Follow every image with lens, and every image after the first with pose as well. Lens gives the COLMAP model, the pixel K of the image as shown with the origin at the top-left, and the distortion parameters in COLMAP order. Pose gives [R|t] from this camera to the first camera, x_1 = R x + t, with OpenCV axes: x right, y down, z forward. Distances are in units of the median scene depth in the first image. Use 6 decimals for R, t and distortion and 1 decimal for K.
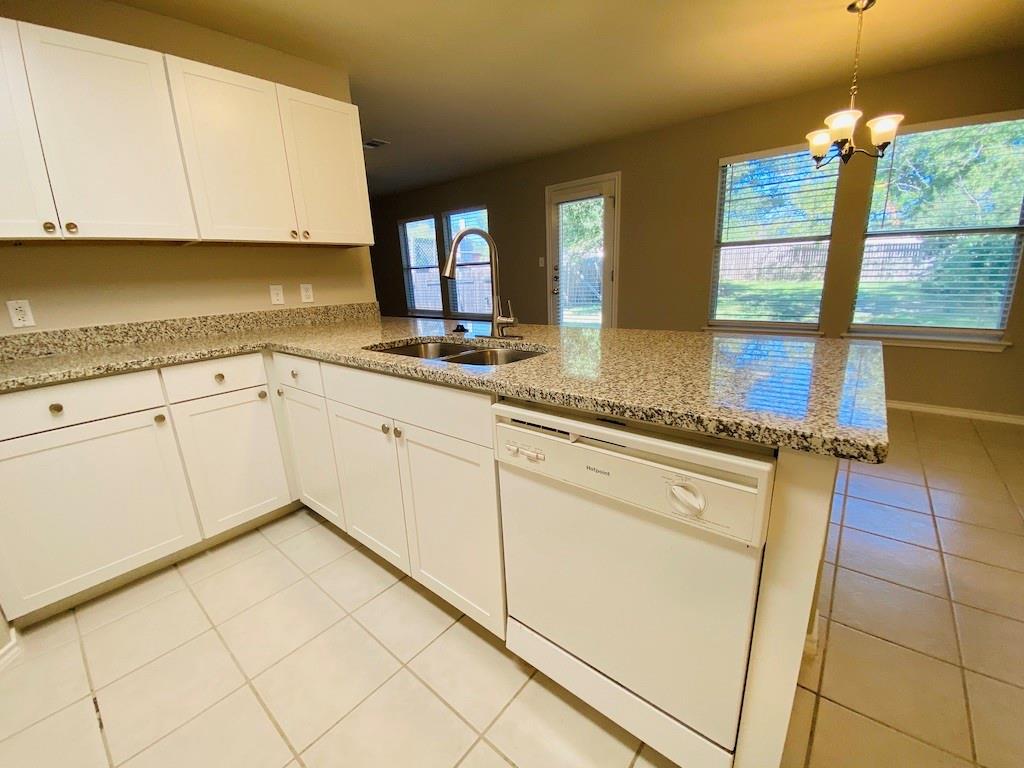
lens RADIAL K [[413.2, 0, 510.1], [0, 413.2, 385.4], [0, 0, 1]] dist [0.033855, -0.025577]
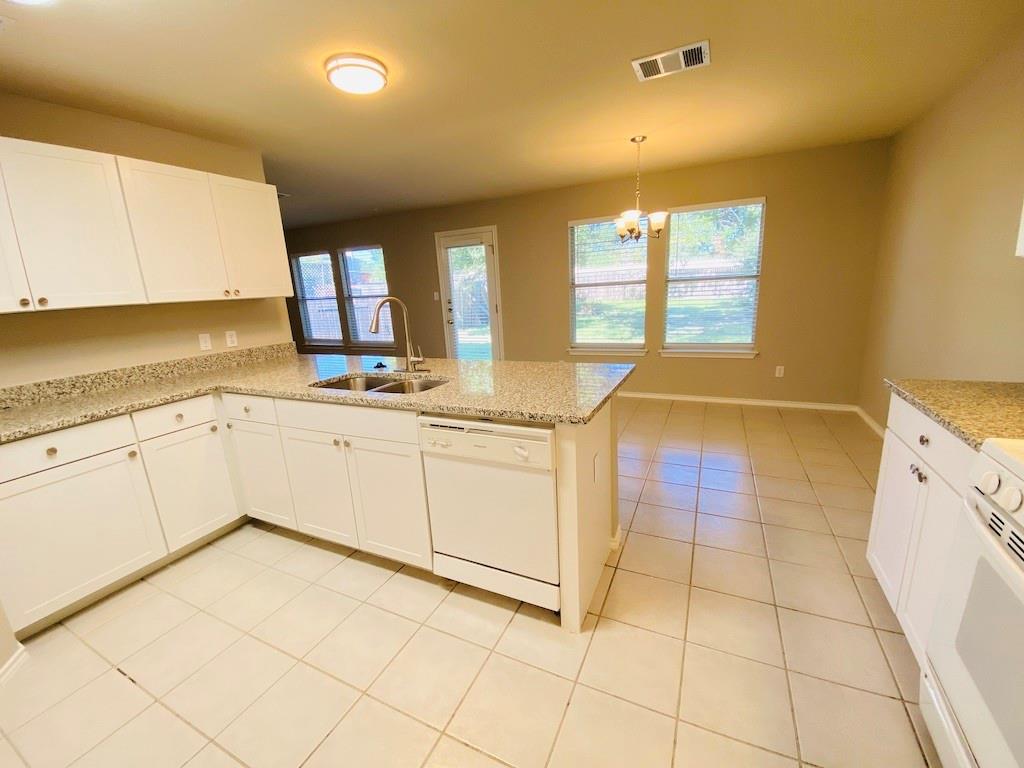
lens RADIAL K [[415.0, 0, 512.0], [0, 415.0, 384.0], [0, 0, 1]] dist [0.018920, -0.019924]
pose [[0.968050, -0.063558, 0.242568, -0.044428], [0.074378, 0.996591, -0.035703, 0.001003], [-0.239472, 0.052604, 0.969477, -0.445585]]
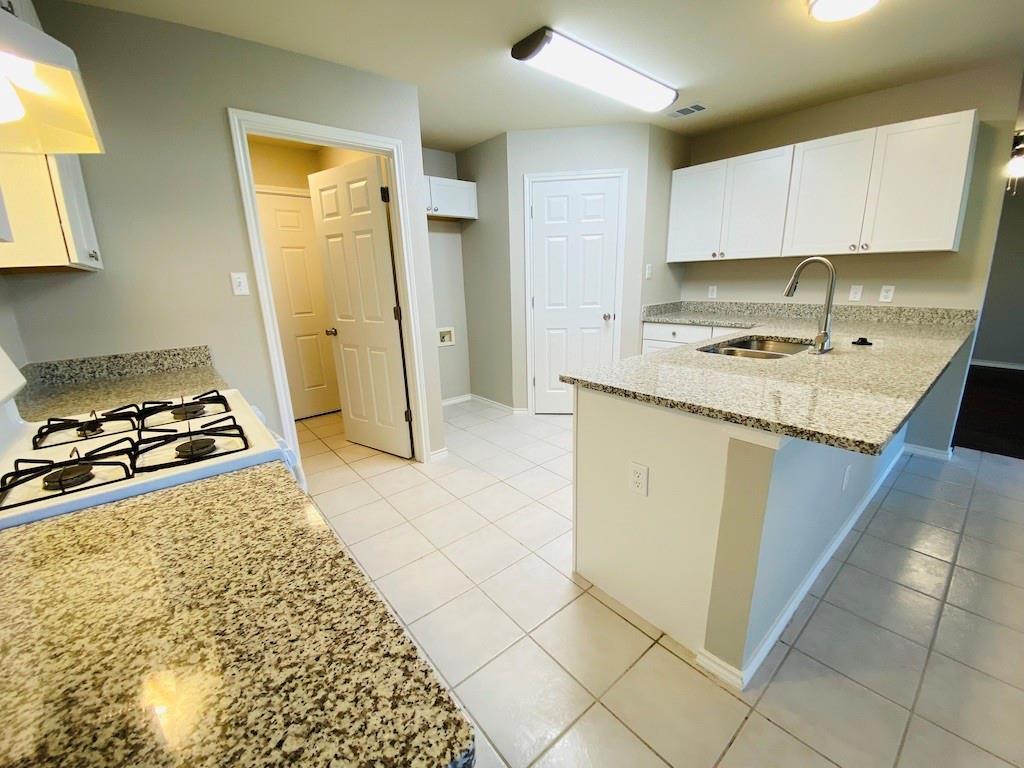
lens RADIAL K [[415.4, 0, 510.4], [0, 415.4, 383.5], [0, 0, 1]] dist [0.045573, -0.040699]
pose [[-0.172510, 0.292301, -0.940638, 1.262243], [-0.219747, 0.919468, 0.326023, -0.226428], [0.960183, 0.262944, -0.094385, 0.320042]]
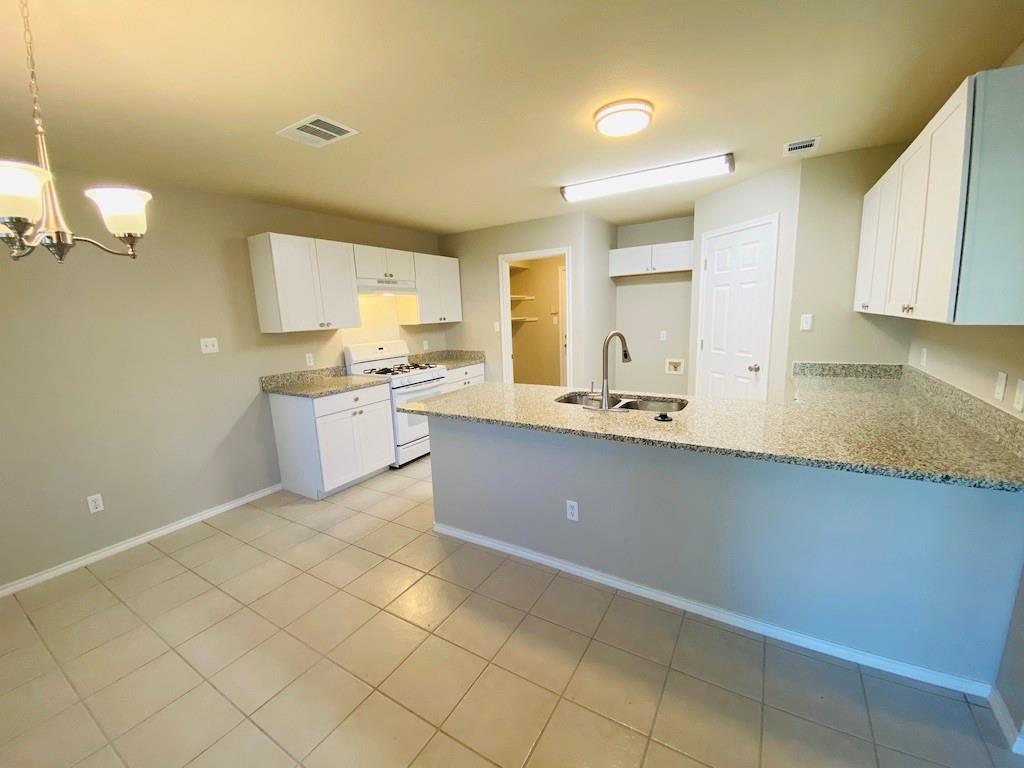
lens RADIAL K [[415.0, 0, 512.0], [0, 415.0, 384.0], [0, 0, 1]] dist [0.018920, -0.019924]
pose [[-0.984703, 0.107853, -0.136851, 0.455985], [0.040166, 0.904755, 0.424033, -0.784823], [0.169550, 0.412050, -0.895247, 2.161516]]
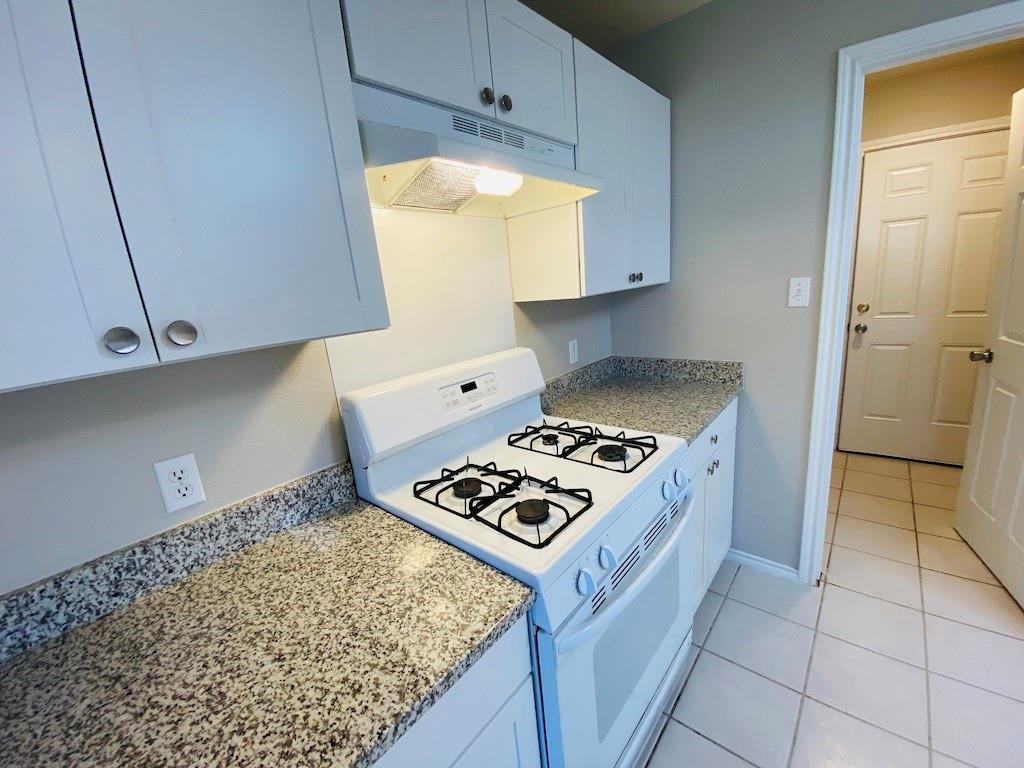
lens RADIAL K [[415.0, 0, 512.0], [0, 415.0, 384.0], [0, 0, 1]] dist [0.018920, -0.019924]
pose [[-0.990904, 0.130368, 0.033357, 0.780669], [0.130323, 0.867925, 0.479293, -0.278869], [0.033533, 0.479280, -0.877021, 0.273334]]
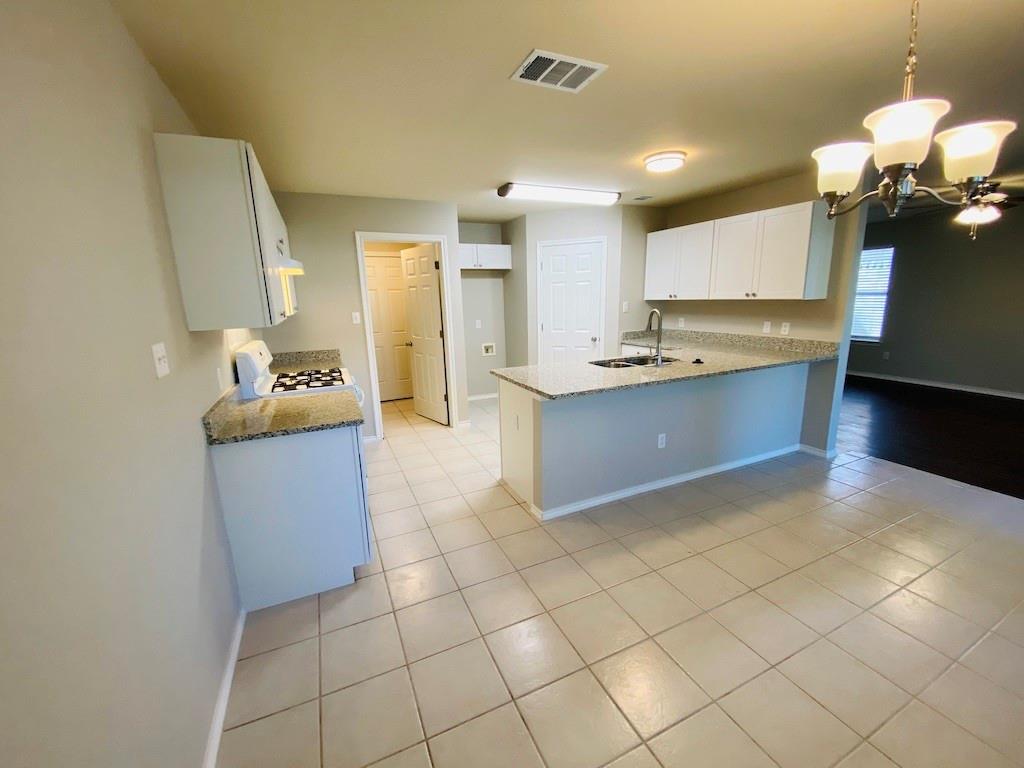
lens RADIAL K [[413.2, 0, 510.1], [0, 413.2, 385.4], [0, 0, 1]] dist [0.033855, -0.025577]
pose [[-0.423704, 0.246153, -0.871713, 1.968781], [-0.189782, 0.916883, 0.351154, -0.578515], [0.885696, 0.314221, -0.341772, 1.103266]]
